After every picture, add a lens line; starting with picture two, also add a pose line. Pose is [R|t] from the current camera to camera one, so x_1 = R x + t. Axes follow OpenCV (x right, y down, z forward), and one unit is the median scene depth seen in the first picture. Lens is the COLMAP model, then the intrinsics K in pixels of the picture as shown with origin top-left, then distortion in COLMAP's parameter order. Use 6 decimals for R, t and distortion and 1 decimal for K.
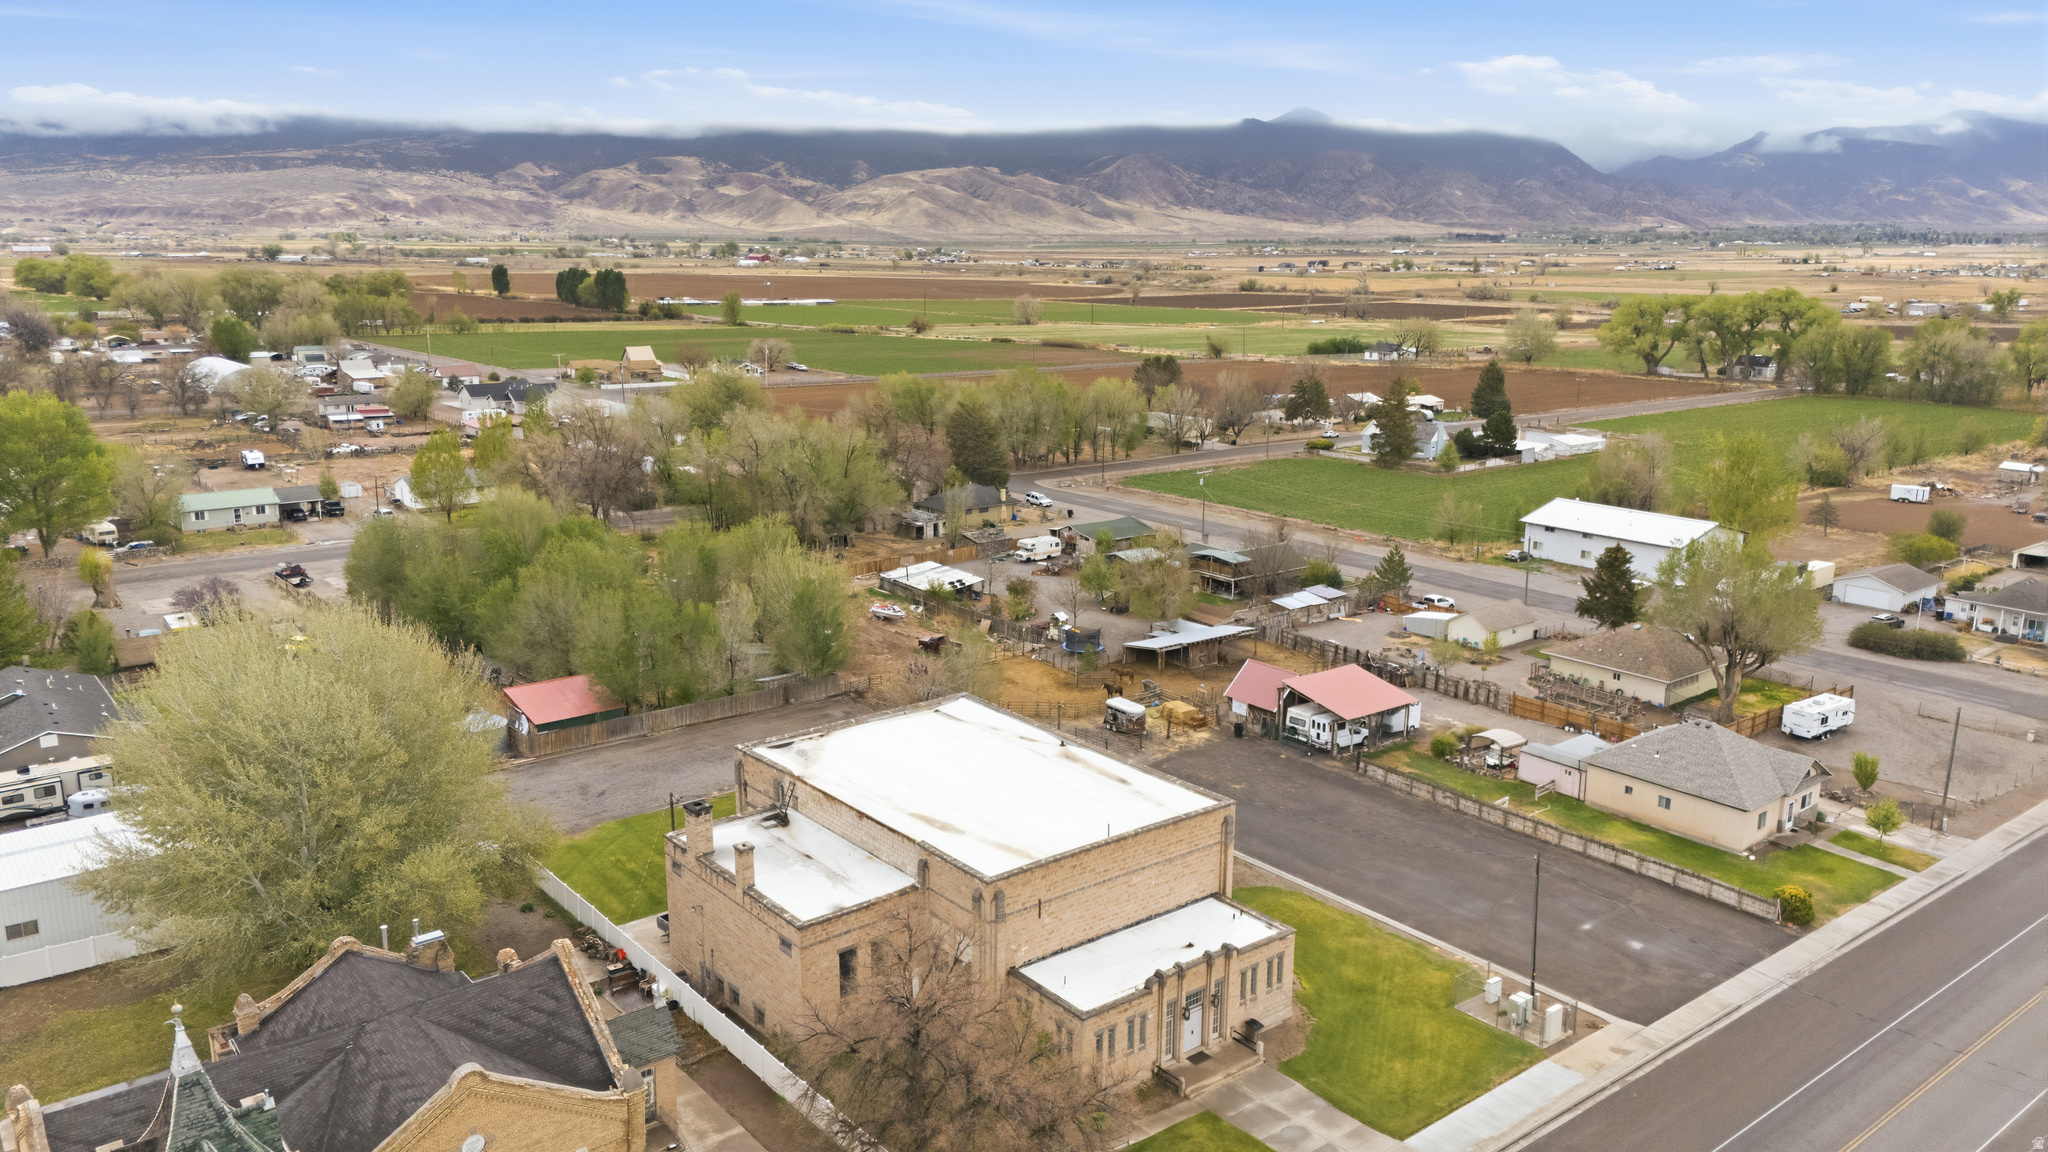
lens RADIAL K [[1487.6, 0, 1019.6], [0, 1487.6, 576.9], [0, 0, 1]] dist [0.067490, -0.002034]
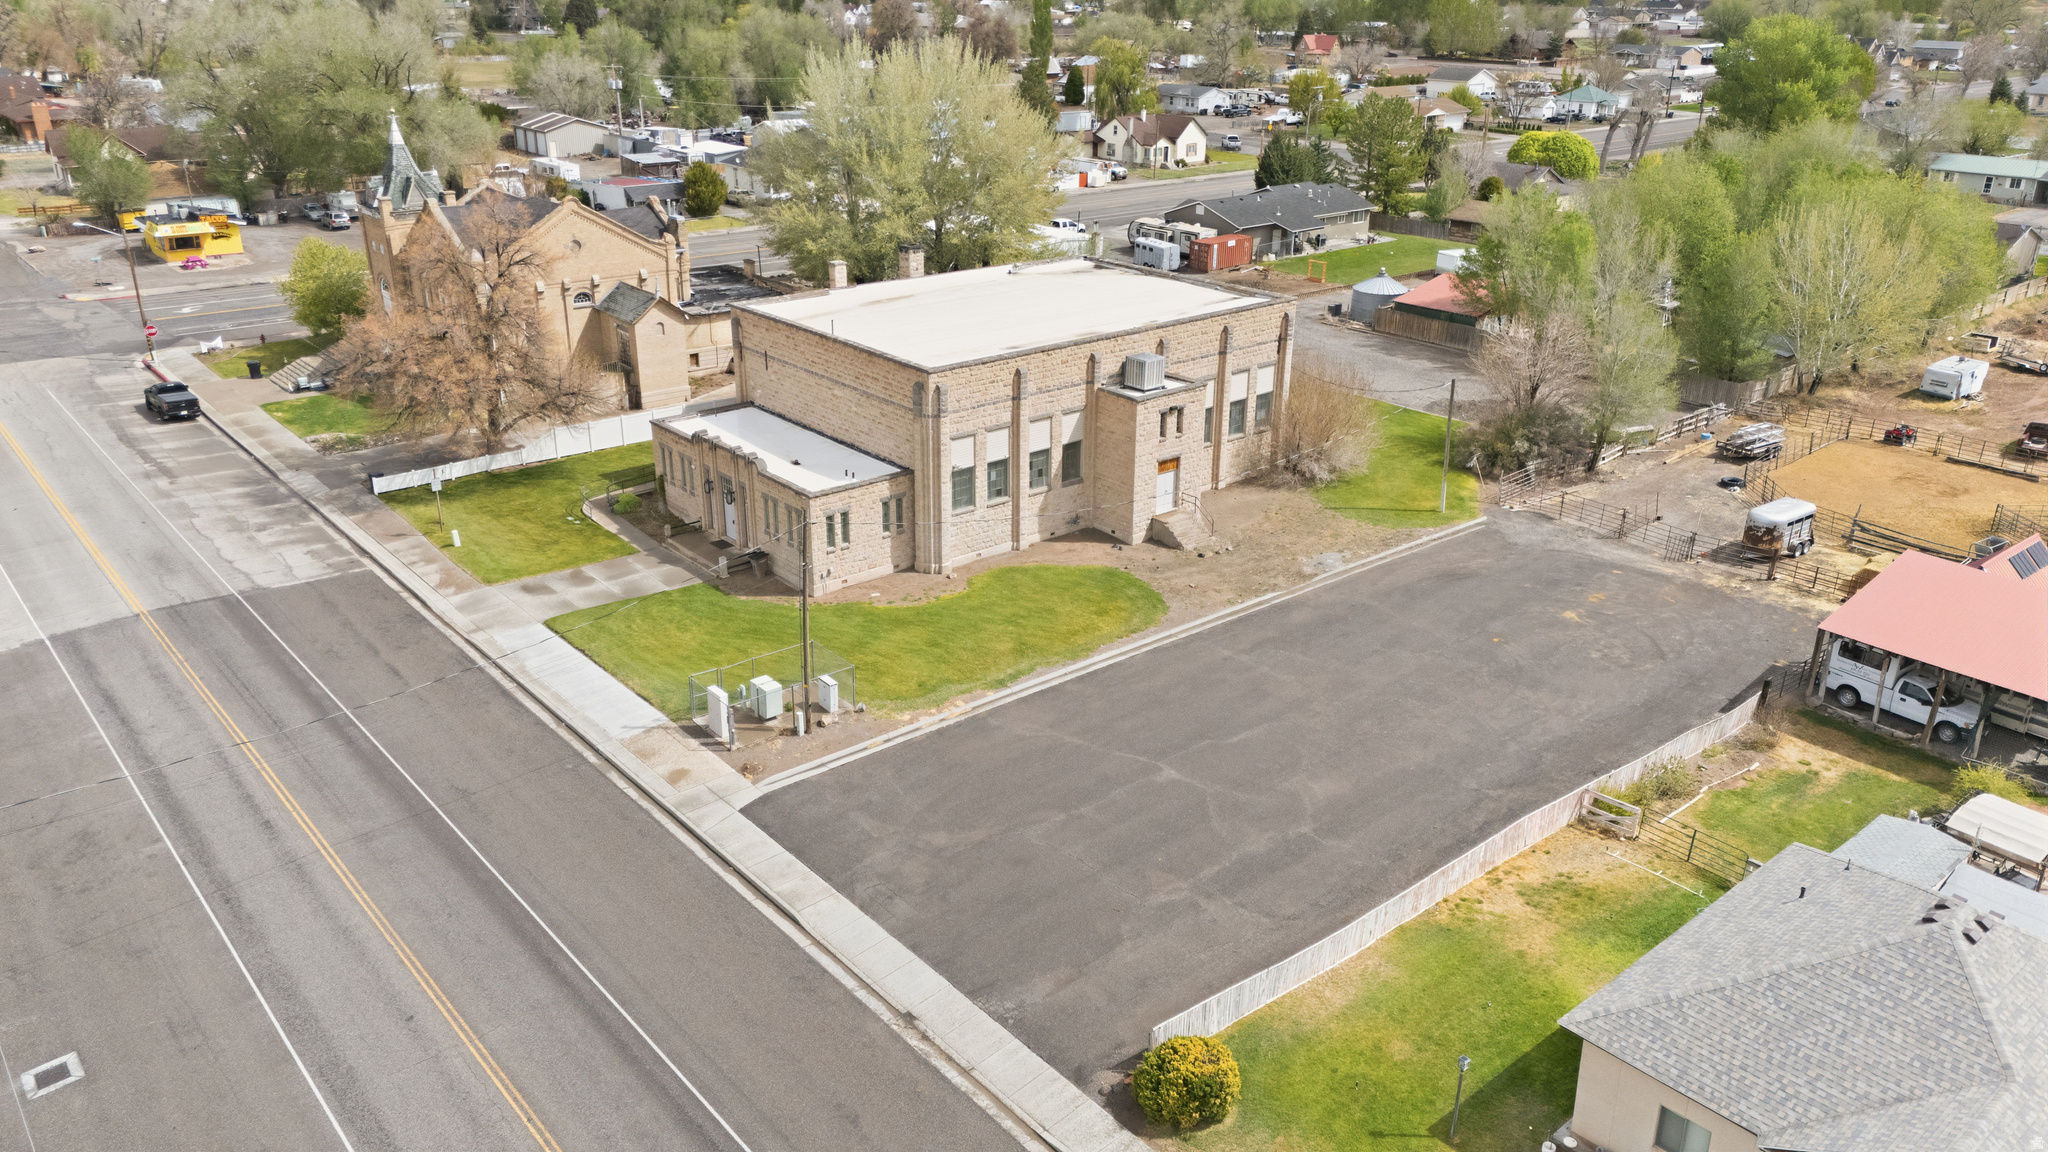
lens RADIAL K [[1497.7, 0, 1023.0], [0, 1497.7, 569.1], [0, 0, 1]] dist [0.088062, -0.087782]
pose [[0.024589, 0.368946, -0.929125, 0.976777], [-0.234894, 0.905519, 0.353356, -0.052827], [0.971710, 0.209558, 0.108929, 1.026005]]
